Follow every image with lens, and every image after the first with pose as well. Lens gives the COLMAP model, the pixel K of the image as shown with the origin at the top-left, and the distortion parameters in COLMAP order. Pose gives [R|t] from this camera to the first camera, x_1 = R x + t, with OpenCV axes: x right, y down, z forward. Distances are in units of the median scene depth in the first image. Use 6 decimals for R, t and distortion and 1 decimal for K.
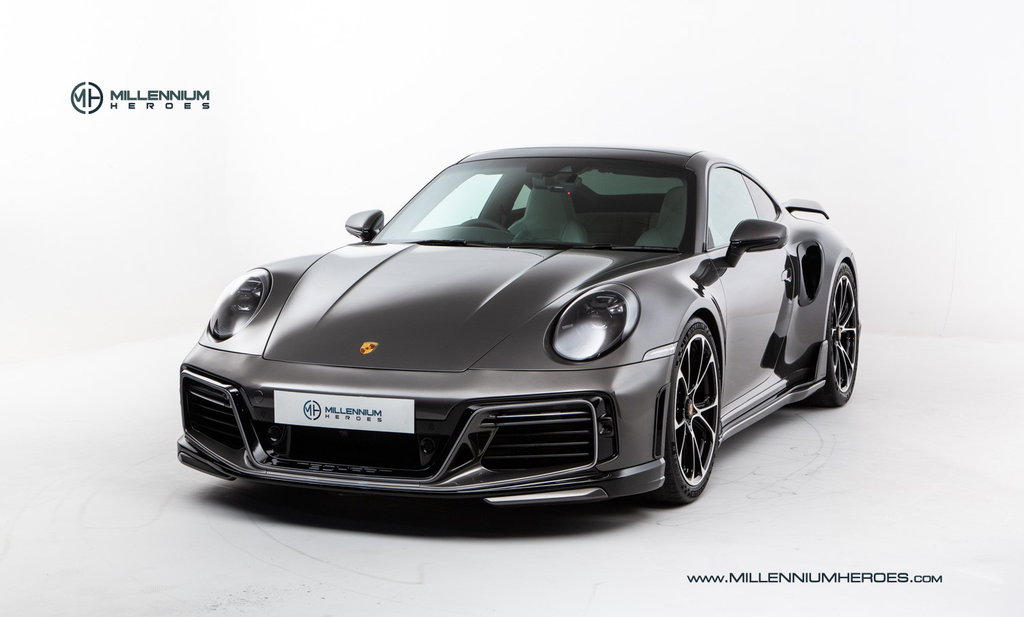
lens RADIAL K [[1764.0, 0, 512.0], [0, 1764.0, 308.5], [0, 0, 1]] dist [0.329431, 0.022583]
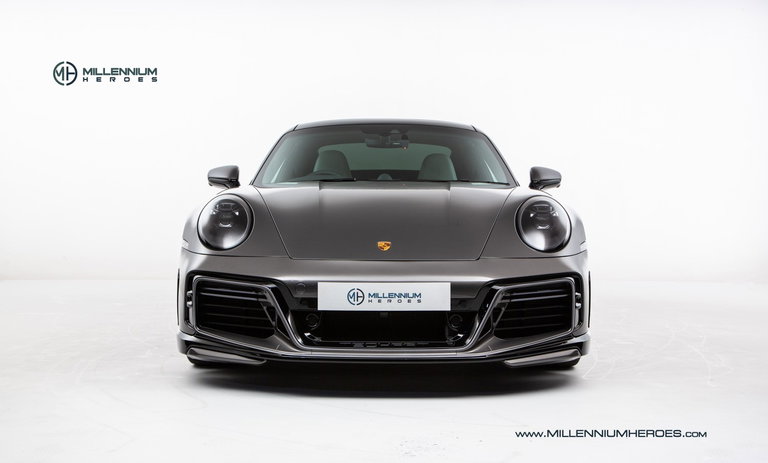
lens RADIAL K [[1110.0, 0, 384.0], [0, 1110.0, 231.5], [0, 0, 1]] dist [0.011053, 0.002967]
pose [[0.921096, -0.012845, 0.389124, -0.370911], [0.040452, 0.997204, -0.062838, 0.059342], [-0.387229, 0.073621, 0.919040, 0.300606]]
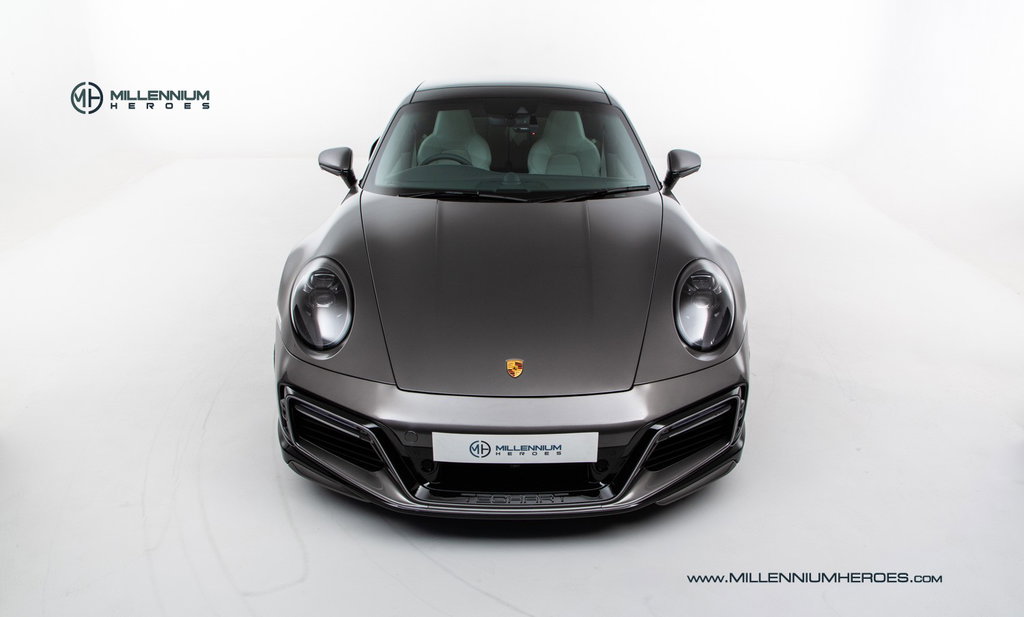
lens RADIAL K [[768.0, 0, 512.0], [0, 768.0, 308.5], [0, 0, 1]] dist [-0.066650, -0.002163]
pose [[0.916535, -0.154560, 0.368883, -0.229381], [0.038451, 0.952092, 0.303385, -0.133746], [-0.398102, -0.263880, 0.878568, 0.633220]]
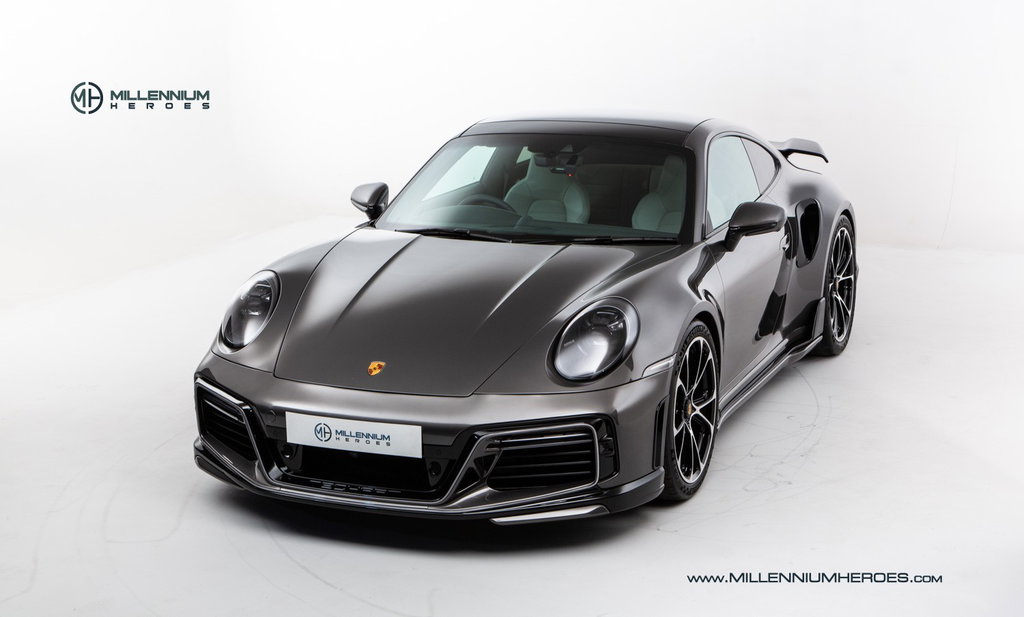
lens RADIAL K [[1764.0, 0, 512.0], [0, 1764.0, 308.5], [0, 0, 1]] dist [0.329431, 0.022583]
pose [[0.999923, -0.011884, -0.003604, 0.002136], [0.012209, 0.993815, 0.110374, -0.123475], [0.002270, -0.110409, 0.993884, -0.019811]]
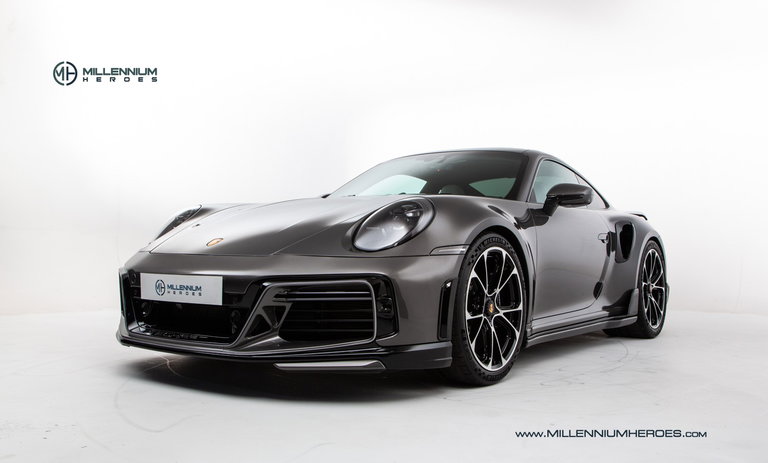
lens RADIAL K [[725.1, 0, 384.0], [0, 725.1, 231.5], [0, 0, 1]] dist [0.001023, 0.002362]
pose [[0.972933, 0.003363, -0.231064, 0.153145], [-0.035156, 0.990410, -0.133615, 0.078389], [0.228398, 0.138122, 0.963720, 0.522823]]
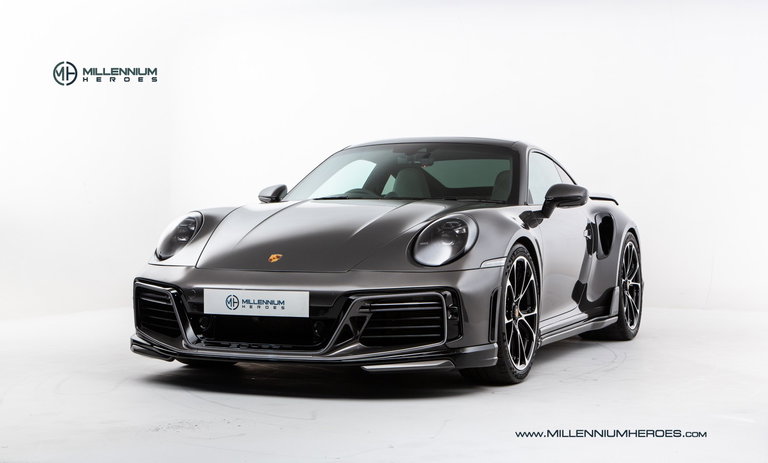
lens RADIAL K [[1323.0, 0, 384.0], [0, 1323.0, 231.5], [0, 0, 1]] dist [0.329431, 0.022583]
pose [[0.999998, 0.001213, 0.001653, -0.000552], [-0.001060, 0.995989, -0.089473, 0.090633], [-0.001755, 0.089471, 0.995988, 0.000888]]
